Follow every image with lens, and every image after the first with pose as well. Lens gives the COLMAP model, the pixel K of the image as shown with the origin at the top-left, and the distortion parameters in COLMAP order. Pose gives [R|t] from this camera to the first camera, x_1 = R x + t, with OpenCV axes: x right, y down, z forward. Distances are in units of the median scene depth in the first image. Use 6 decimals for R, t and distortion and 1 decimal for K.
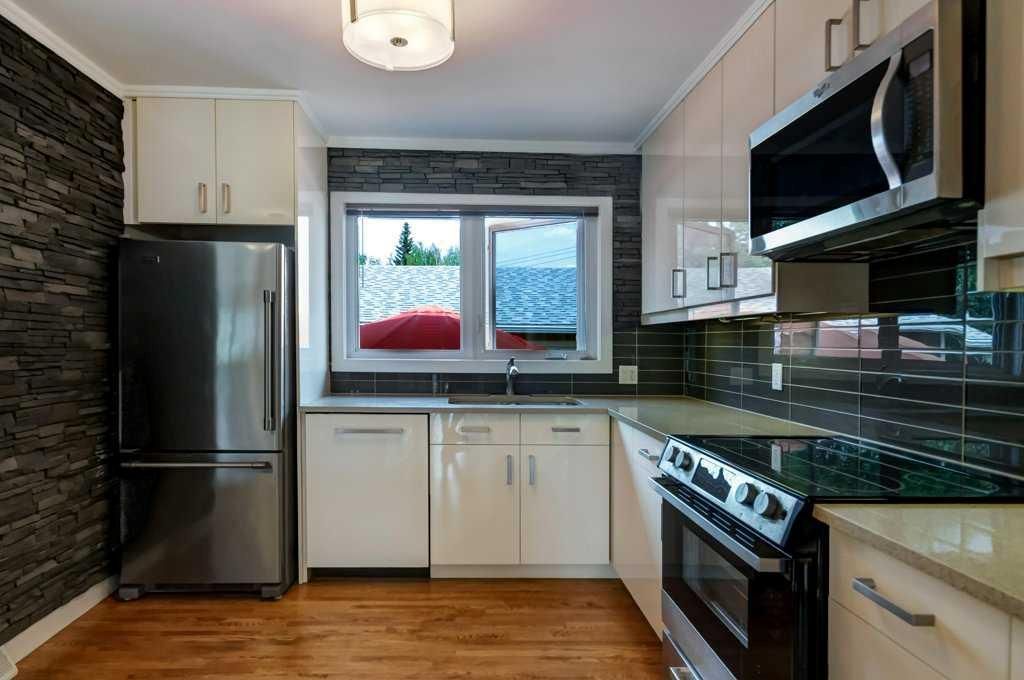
lens RADIAL K [[552.6, 0, 478.5], [0, 552.6, 345.5], [0, 0, 1]] dist [-0.003707, -0.000043]
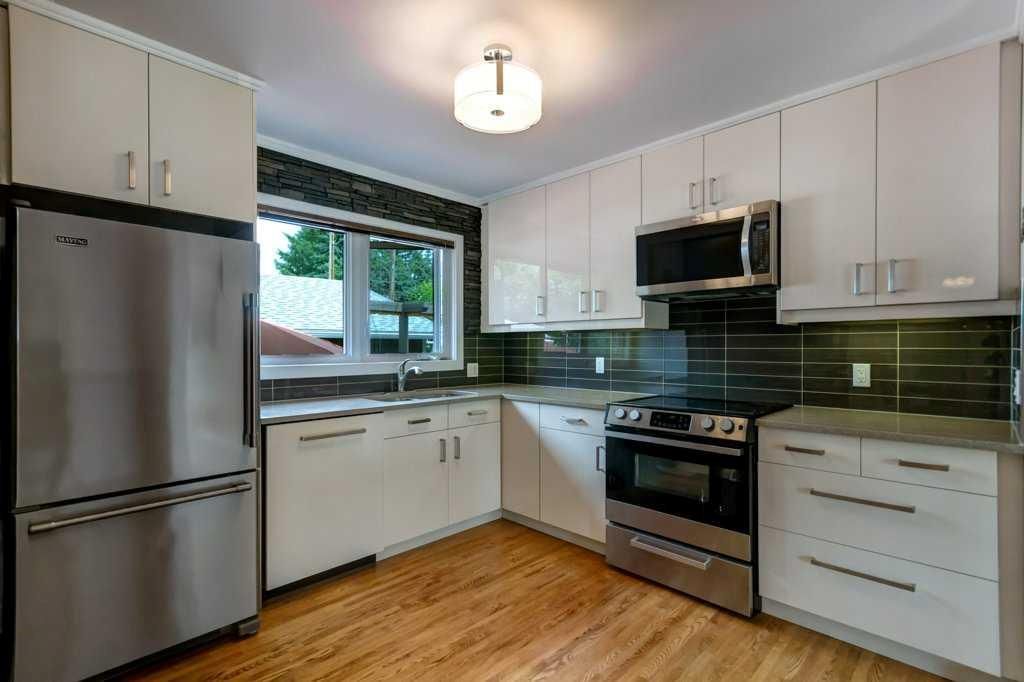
lens RADIAL K [[477.5, 0, 513.8], [0, 477.5, 340.4], [0, 0, 1]] dist [0.001330, 0.000124]
pose [[0.719927, -0.004169, 0.694037, -0.507073], [0.013342, 0.999880, -0.007833, -0.009076], [-0.693921, 0.014899, 0.719897, 0.108339]]
